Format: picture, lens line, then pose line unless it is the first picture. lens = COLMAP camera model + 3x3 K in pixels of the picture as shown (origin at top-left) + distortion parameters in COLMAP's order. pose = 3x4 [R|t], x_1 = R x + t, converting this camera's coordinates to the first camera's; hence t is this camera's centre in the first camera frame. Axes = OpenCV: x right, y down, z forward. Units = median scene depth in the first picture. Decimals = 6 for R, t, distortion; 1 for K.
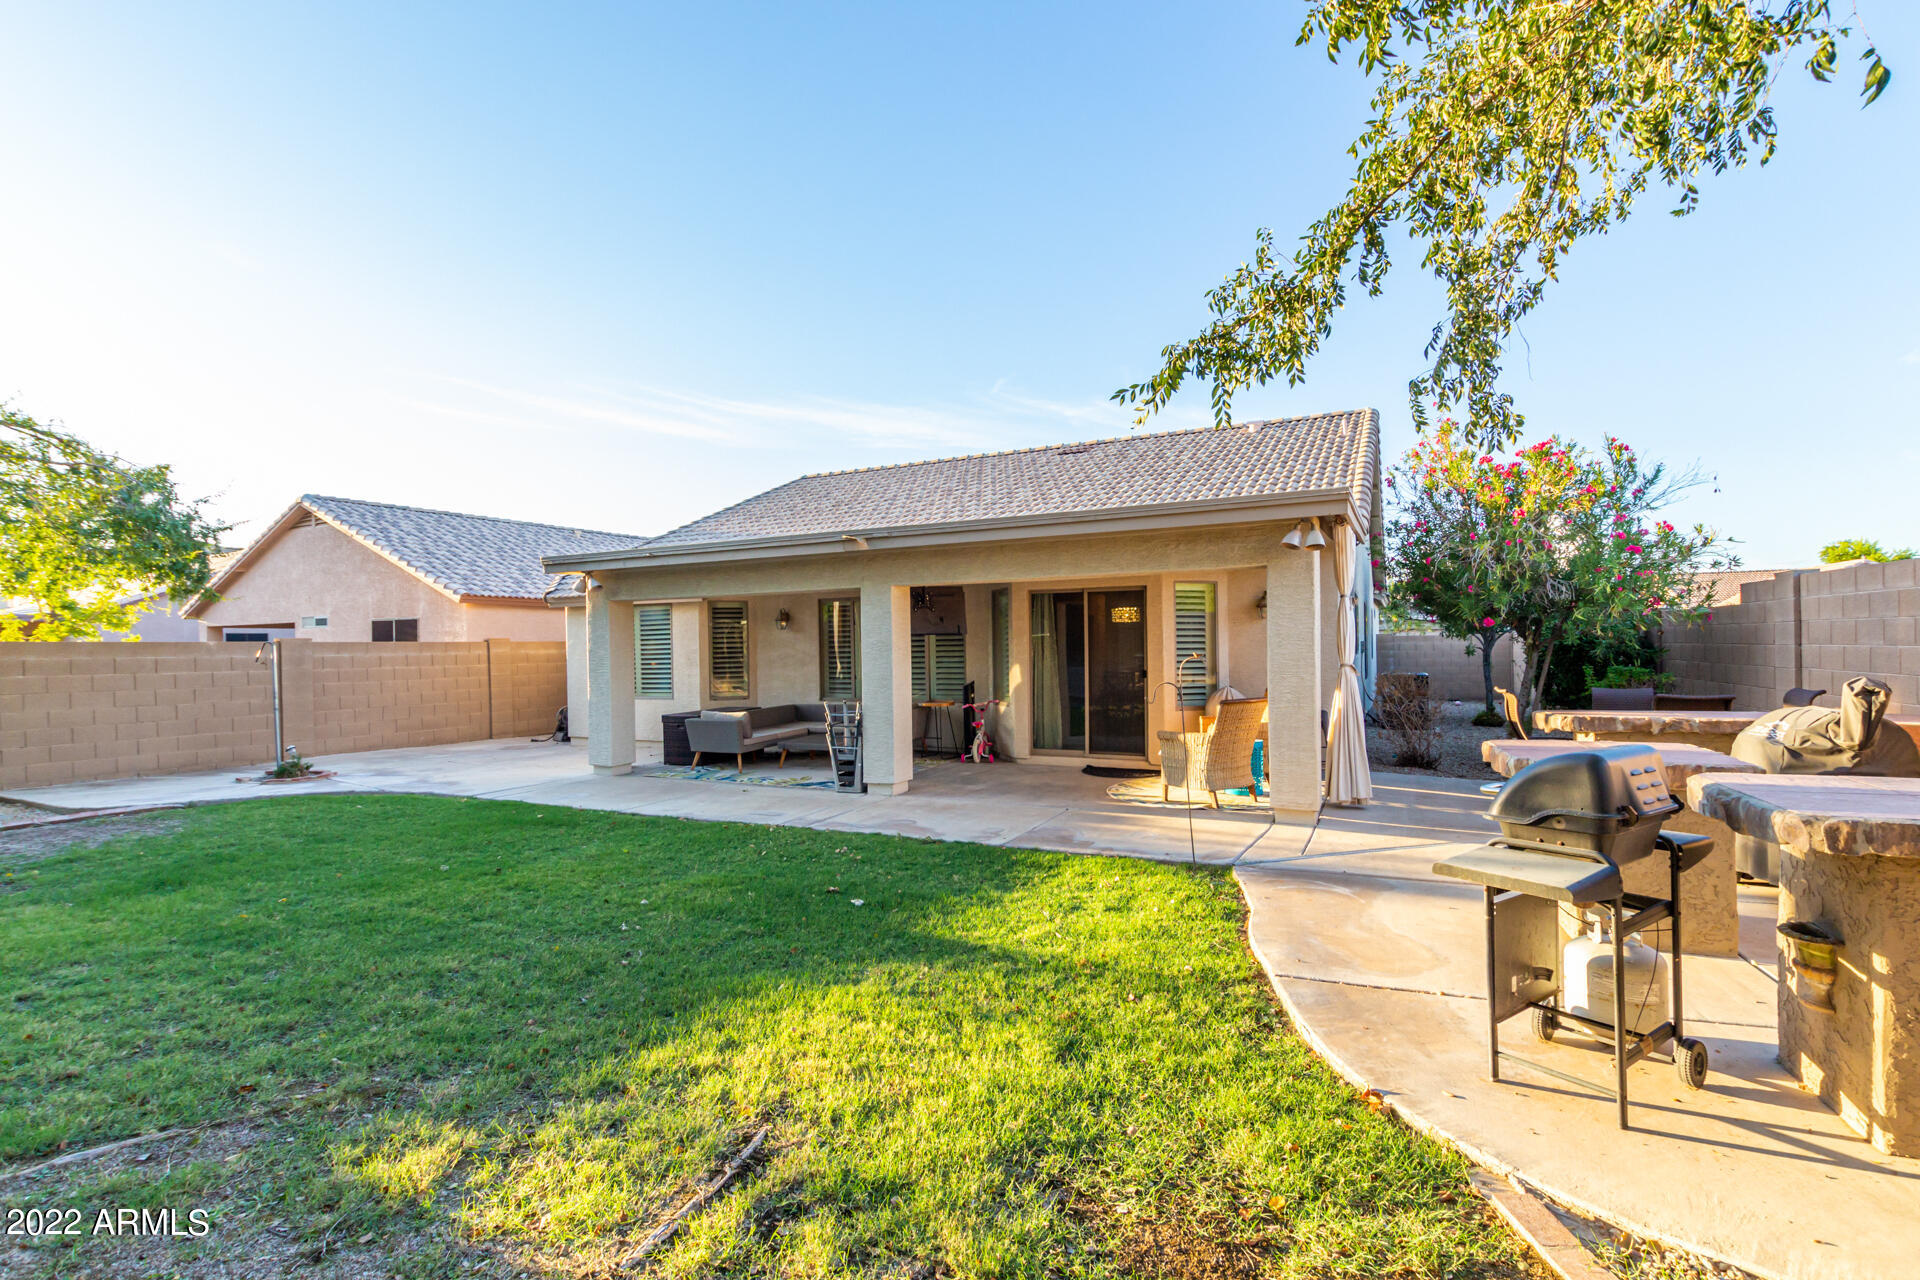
lens RADIAL K [[915.1, 0, 954.6], [0, 915.1, 641.9], [0, 0, 1]] dist [0.005815, 0.001046]
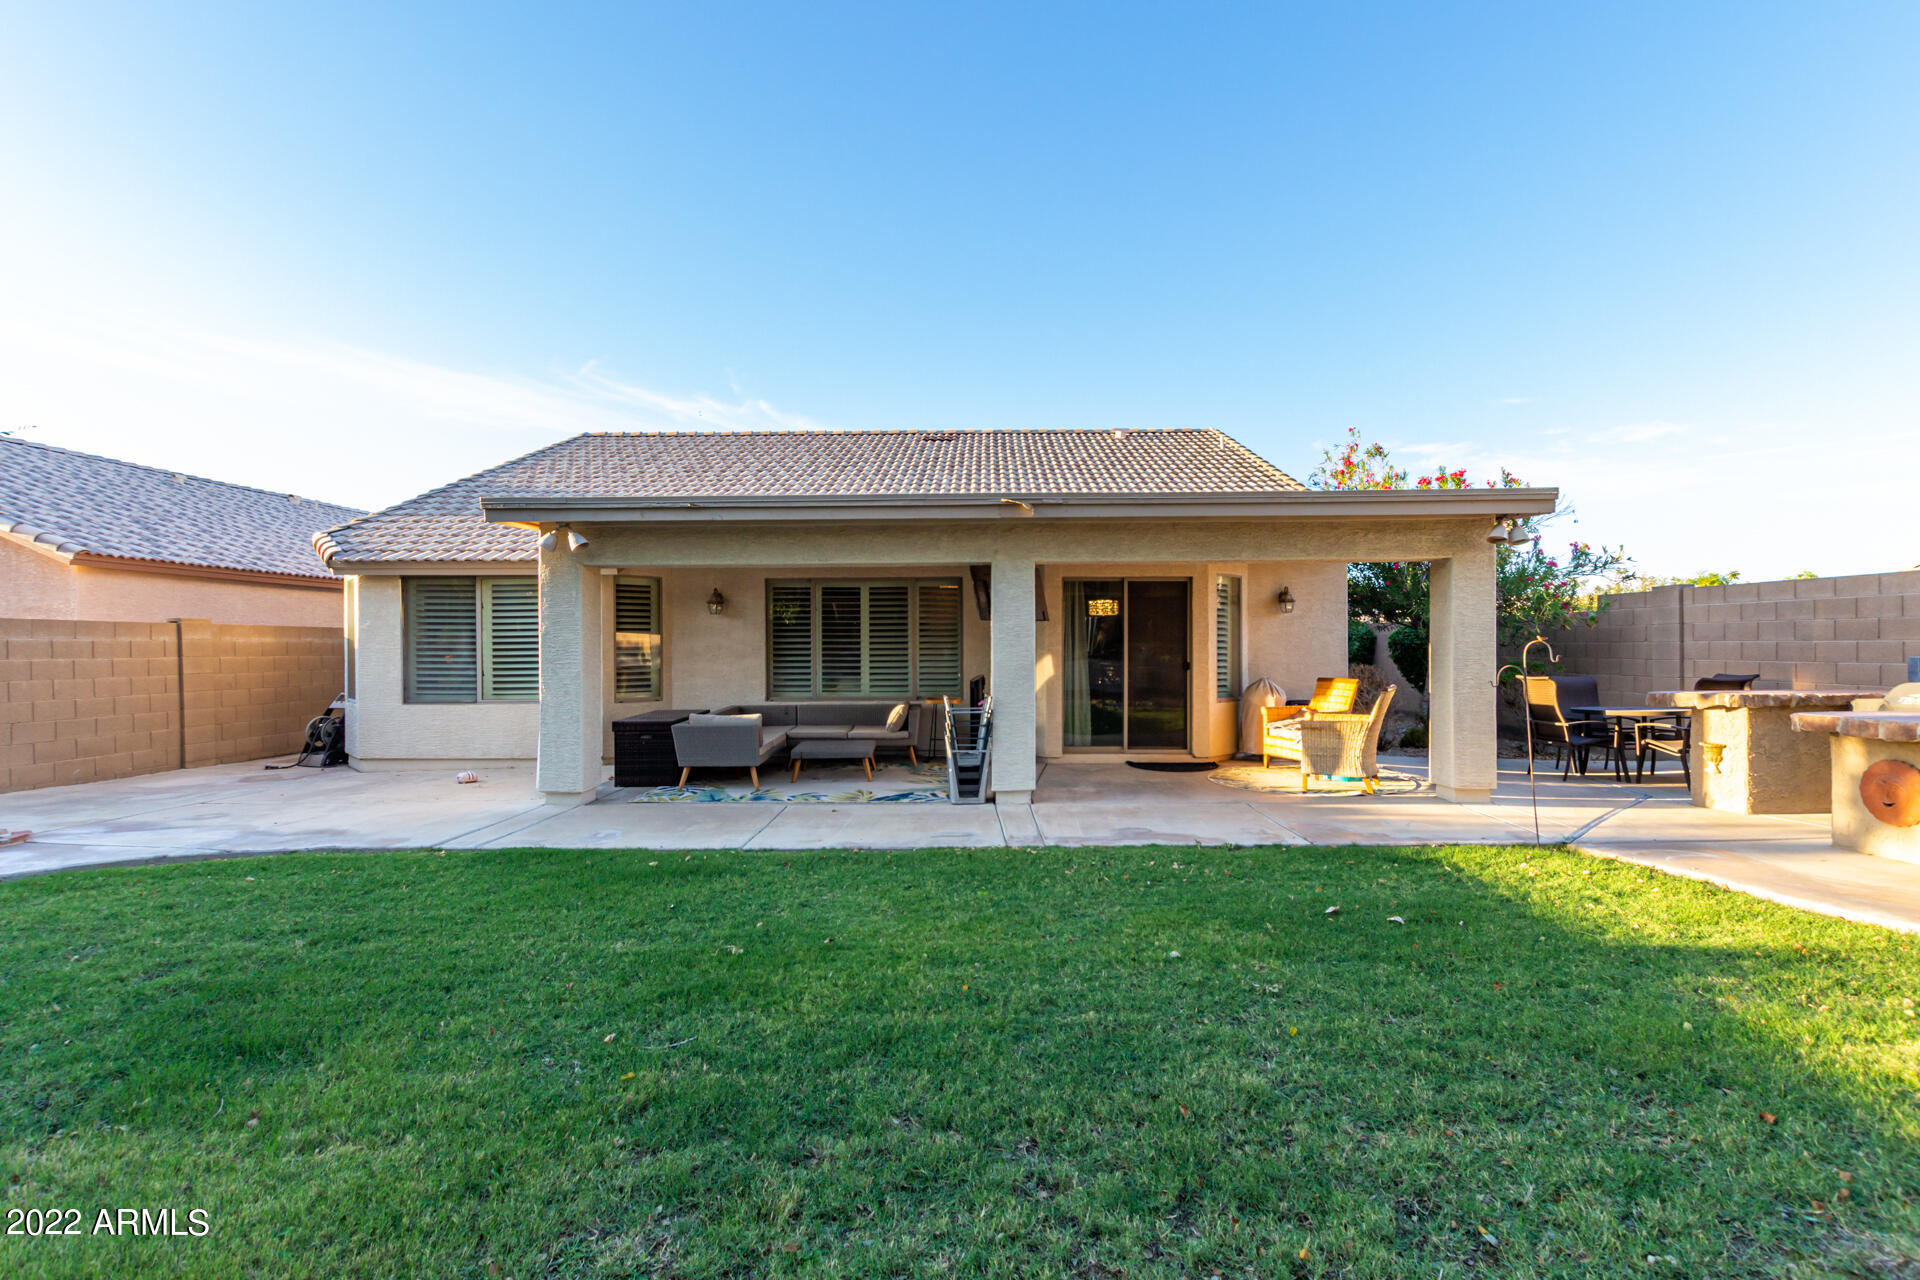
lens RADIAL K [[915.1, 0, 962.2], [0, 915.1, 642.1], [0, 0, 1]] dist [0.005815, 0.001046]
pose [[0.896348, 0.013440, 0.443147, -0.446934], [-0.010869, 0.999906, -0.008342, 0.020054], [-0.443217, 0.002660, 0.896410, 0.219076]]
